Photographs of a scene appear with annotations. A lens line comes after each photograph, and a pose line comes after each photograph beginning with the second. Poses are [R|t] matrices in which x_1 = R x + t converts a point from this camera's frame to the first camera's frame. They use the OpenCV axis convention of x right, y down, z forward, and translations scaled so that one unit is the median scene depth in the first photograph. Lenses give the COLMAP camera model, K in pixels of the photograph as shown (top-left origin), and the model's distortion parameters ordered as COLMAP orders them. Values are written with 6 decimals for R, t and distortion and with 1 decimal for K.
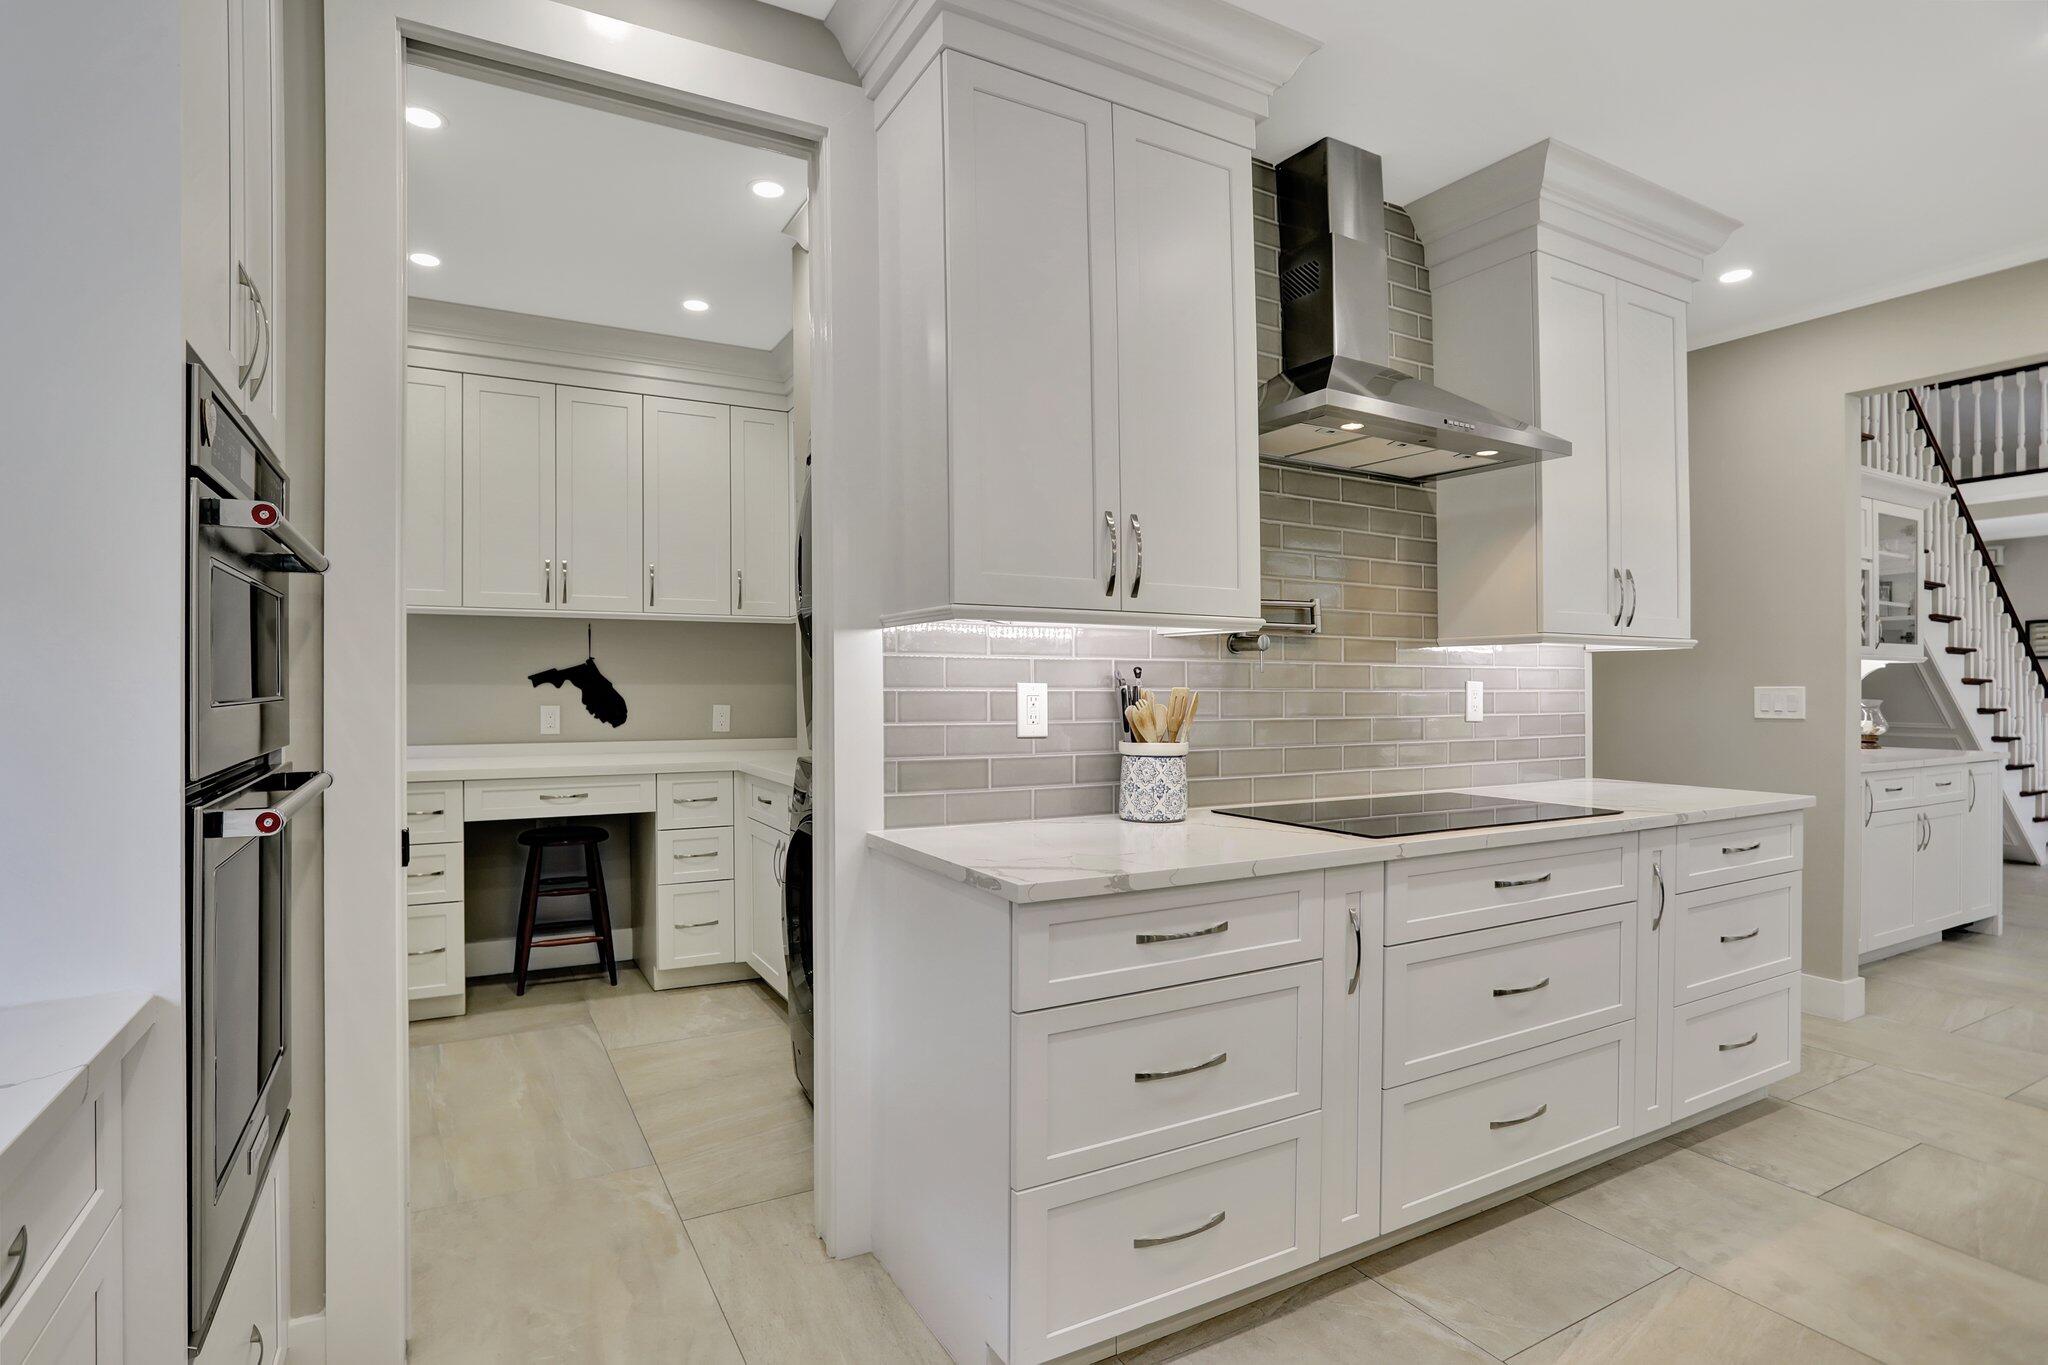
lens RADIAL K [[1005.4, 0, 977.5], [0, 1005.4, 698.1], [0, 0, 1]] dist [-0.061431, 0.024560]
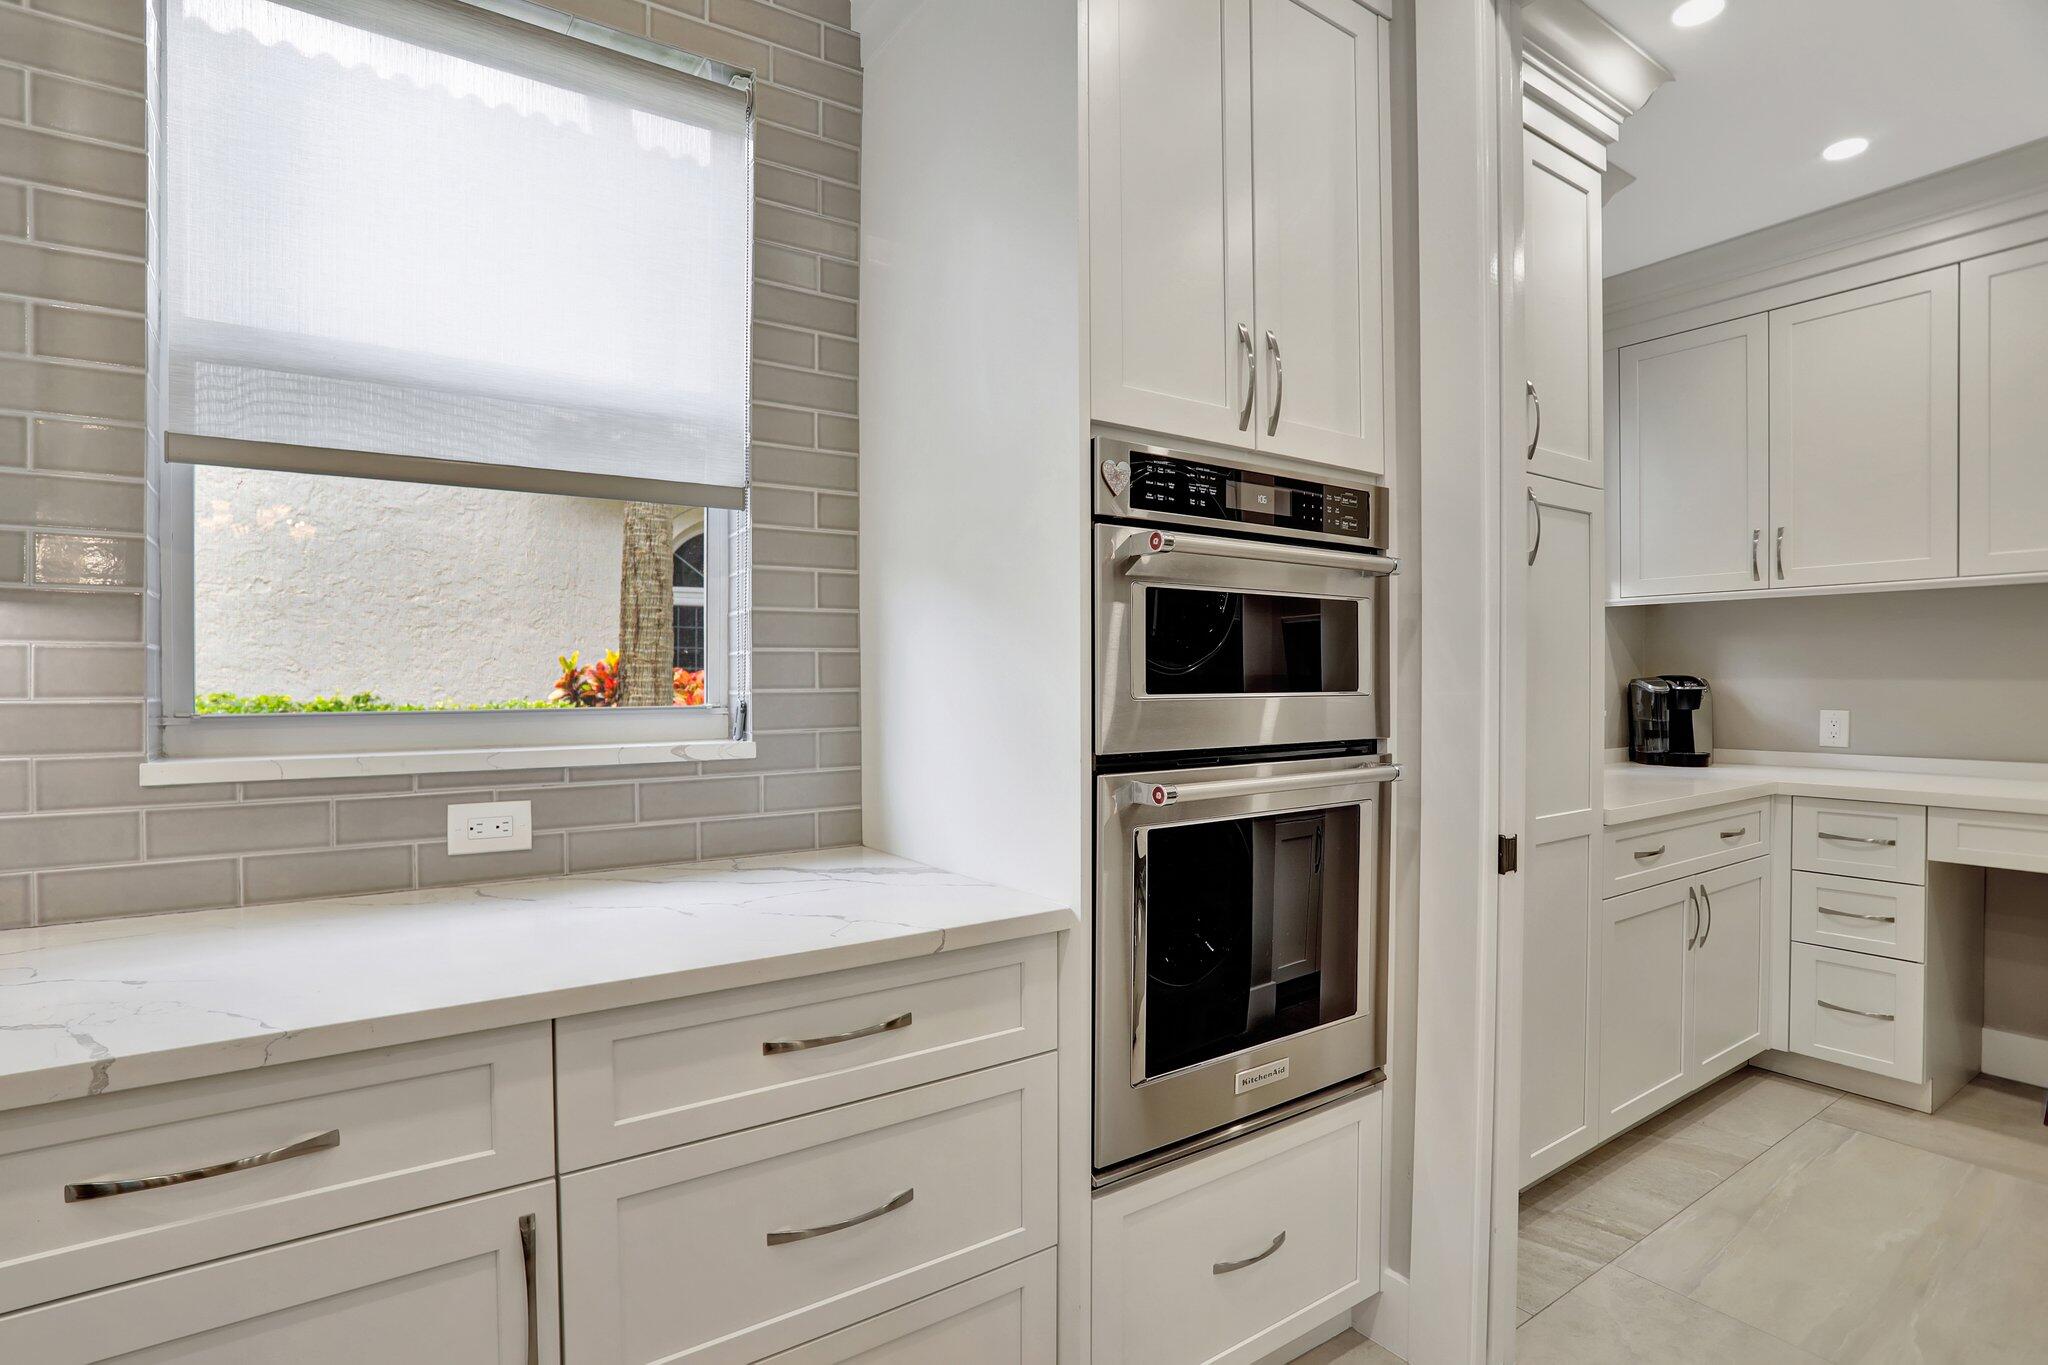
lens RADIAL K [[1005.4, 0, 977.5], [0, 1005.4, 698.1], [0, 0, 1]] dist [-0.061431, 0.024560]
pose [[0.097307, 0.015608, -0.995132, 0.132041], [-0.010382, 0.999839, 0.014666, -0.002106], [0.995200, 0.008905, 0.097454, 0.177182]]
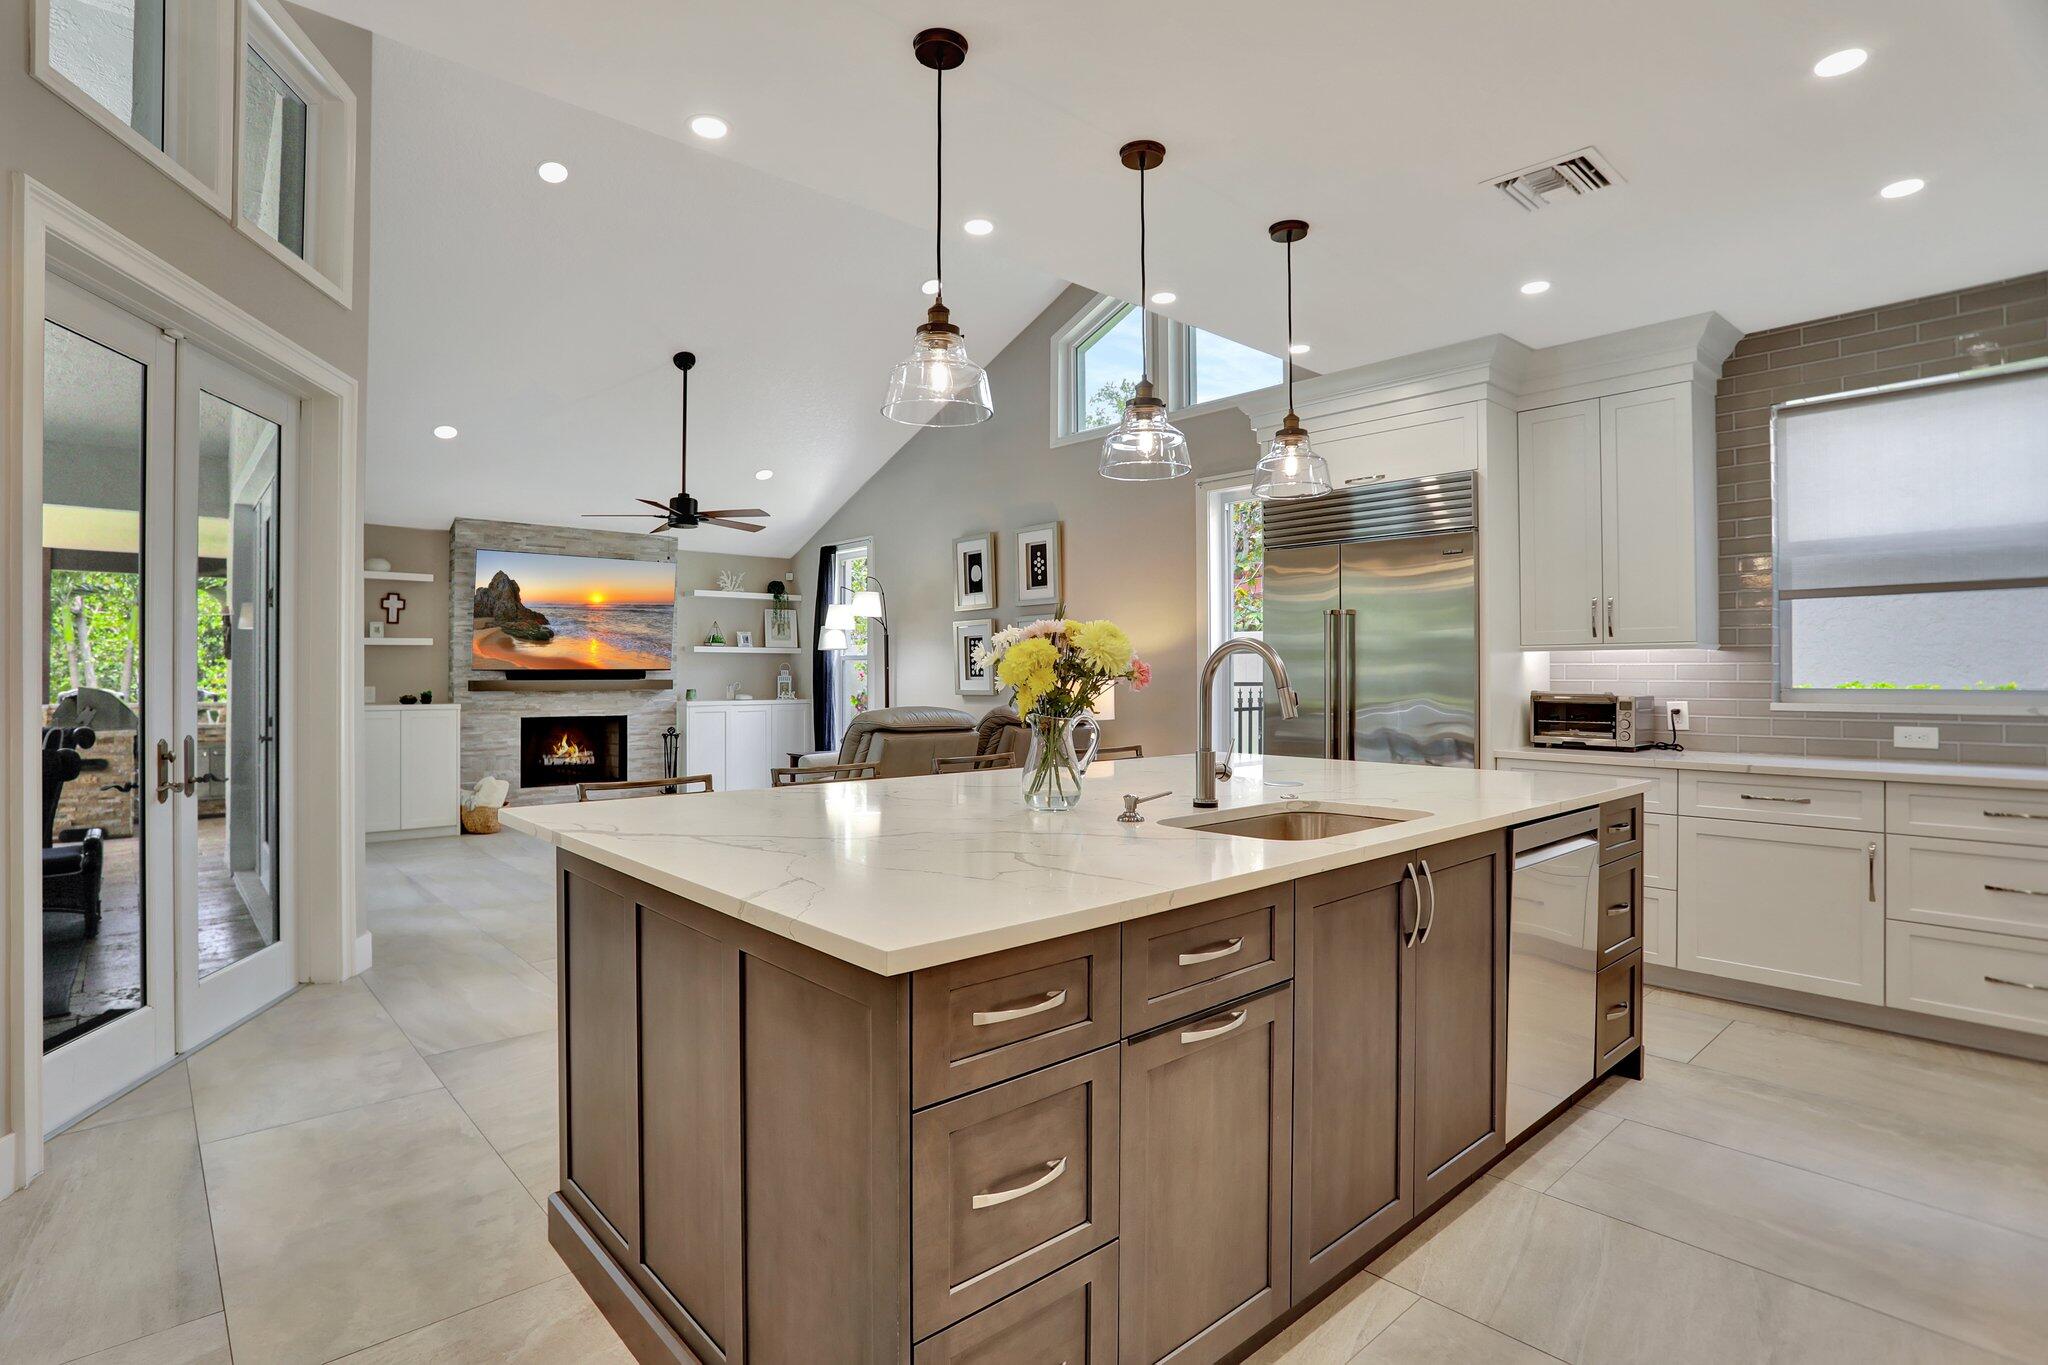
lens RADIAL K [[1005.4, 0, 977.5], [0, 1005.4, 698.1], [0, 0, 1]] dist [-0.061431, 0.024560]
pose [[-0.975139, 0.004690, -0.221546, 0.789374], [-0.002980, 0.999408, 0.034275, -0.008925], [0.221576, 0.034083, -0.974547, 0.717178]]
